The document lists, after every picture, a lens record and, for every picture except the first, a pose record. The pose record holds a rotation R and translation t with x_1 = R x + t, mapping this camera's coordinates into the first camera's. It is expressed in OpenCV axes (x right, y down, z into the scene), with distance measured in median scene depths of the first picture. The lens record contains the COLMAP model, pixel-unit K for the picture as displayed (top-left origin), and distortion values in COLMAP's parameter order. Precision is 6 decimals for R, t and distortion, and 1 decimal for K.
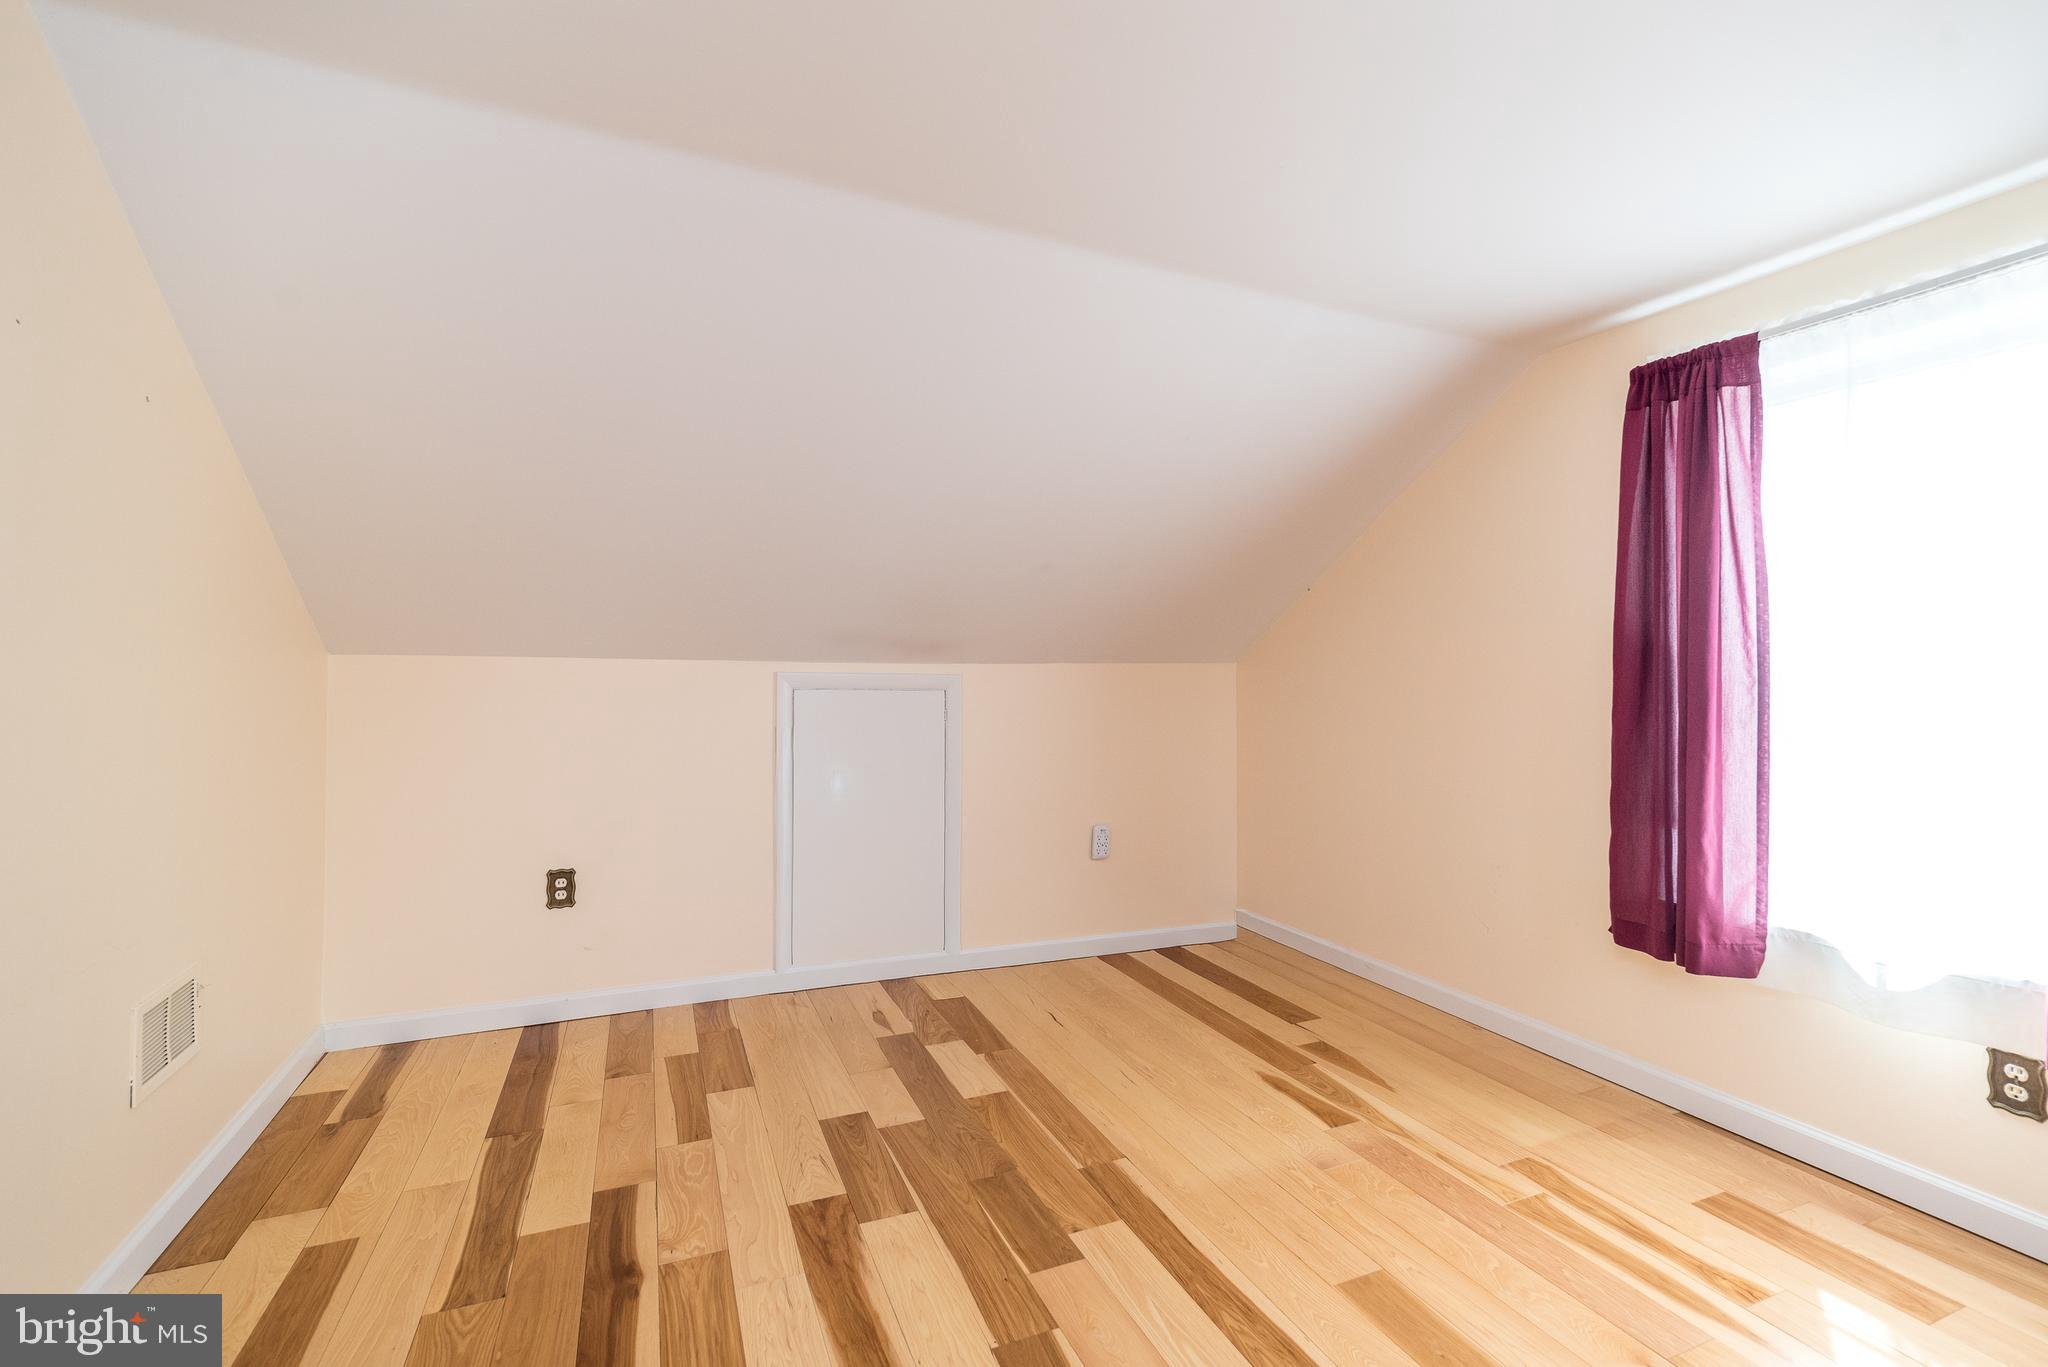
lens RADIAL K [[899.8, 0, 1020.7], [0, 899.8, 685.6], [0, 0, 1]] dist [0.007549, 0.000030]
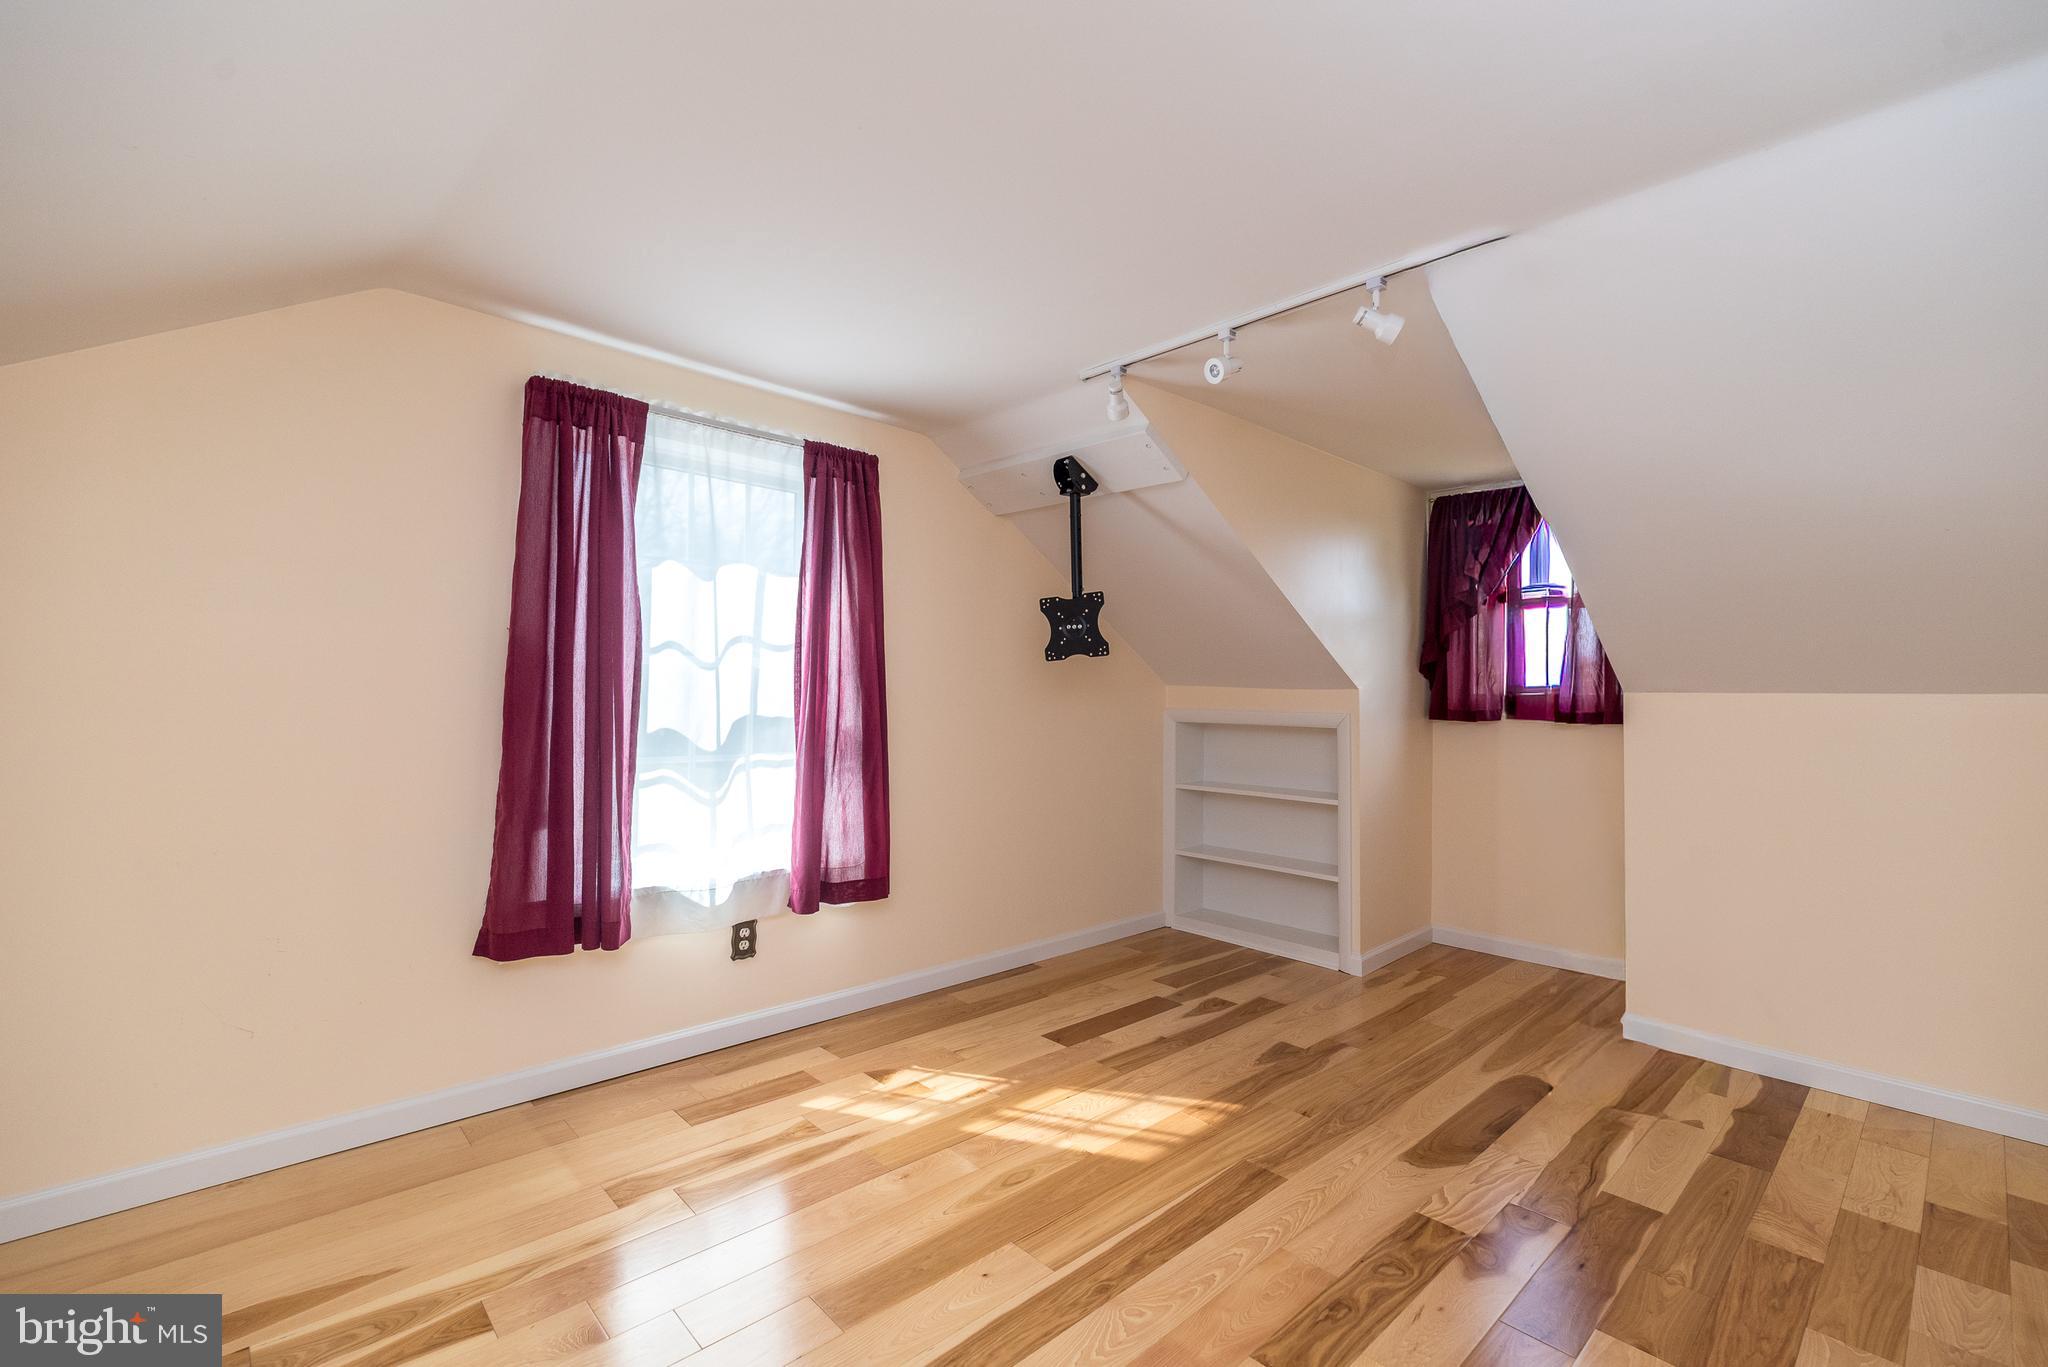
lens RADIAL K [[899.8, 0, 1019.5], [0, 899.8, 683.8], [0, 0, 1]] dist [0.007549, 0.000030]
pose [[-0.350673, 0.000310, 0.936498, -0.475319], [-0.015930, 0.999853, -0.006296, -0.013360], [-0.936362, -0.017127, -0.350617, 0.909208]]
